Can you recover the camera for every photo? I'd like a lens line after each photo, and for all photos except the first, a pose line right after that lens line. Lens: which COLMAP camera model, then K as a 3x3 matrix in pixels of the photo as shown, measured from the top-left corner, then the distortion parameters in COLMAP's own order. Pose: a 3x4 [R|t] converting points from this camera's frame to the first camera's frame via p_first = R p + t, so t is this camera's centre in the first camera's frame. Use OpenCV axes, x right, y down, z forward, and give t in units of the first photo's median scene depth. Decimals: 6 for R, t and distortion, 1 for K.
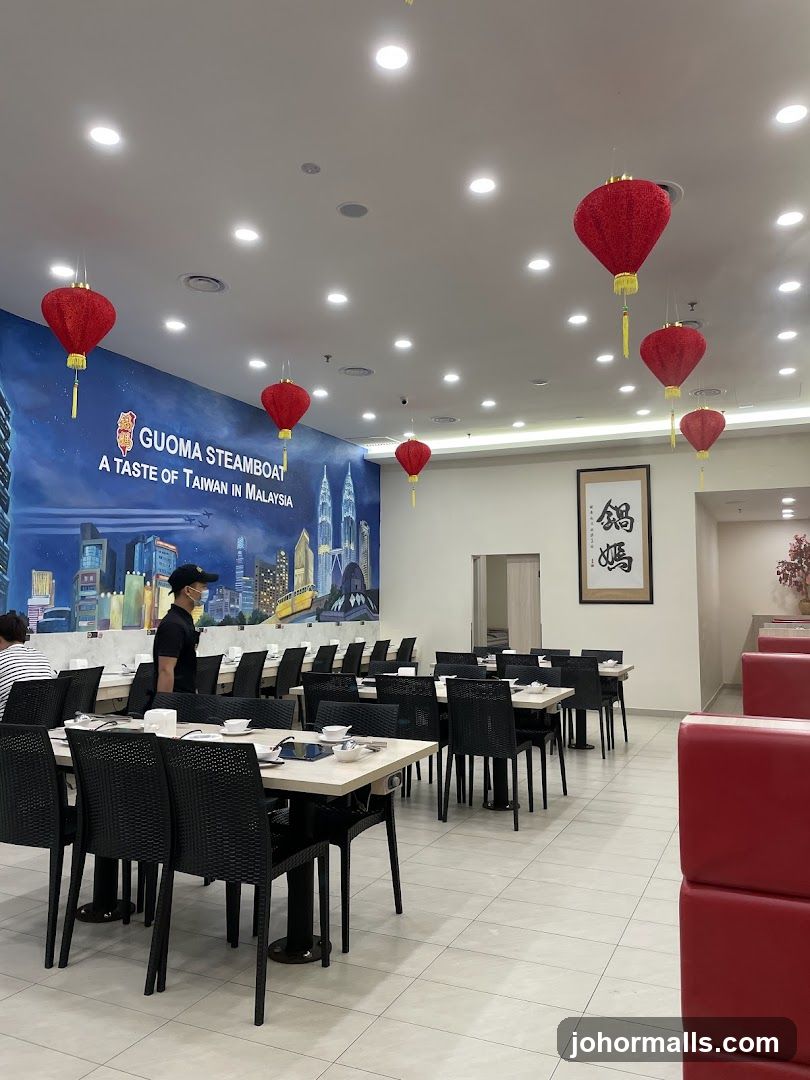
lens RADIAL K [[811.4, 0, 405.0], [0, 811.4, 540.0], [0, 0, 1]] dist [0.111779, -0.091236]
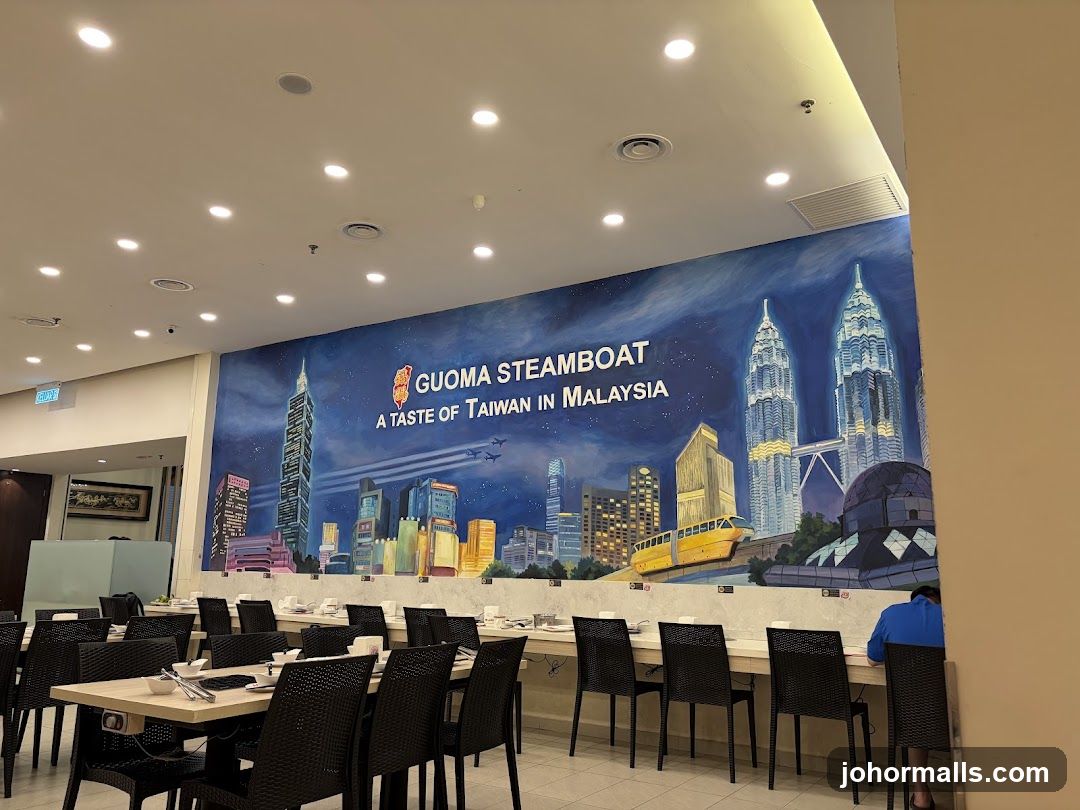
lens RADIAL K [[811.4, 0, 540.0], [0, 811.4, 405.0], [0, 0, 1]] dist [0.111779, -0.091236]
pose [[-0.145698, -0.195929, -0.969734, 0.591131], [0.063074, 0.976360, -0.206745, 0.110423], [0.987316, -0.091287, -0.129896, 1.184133]]
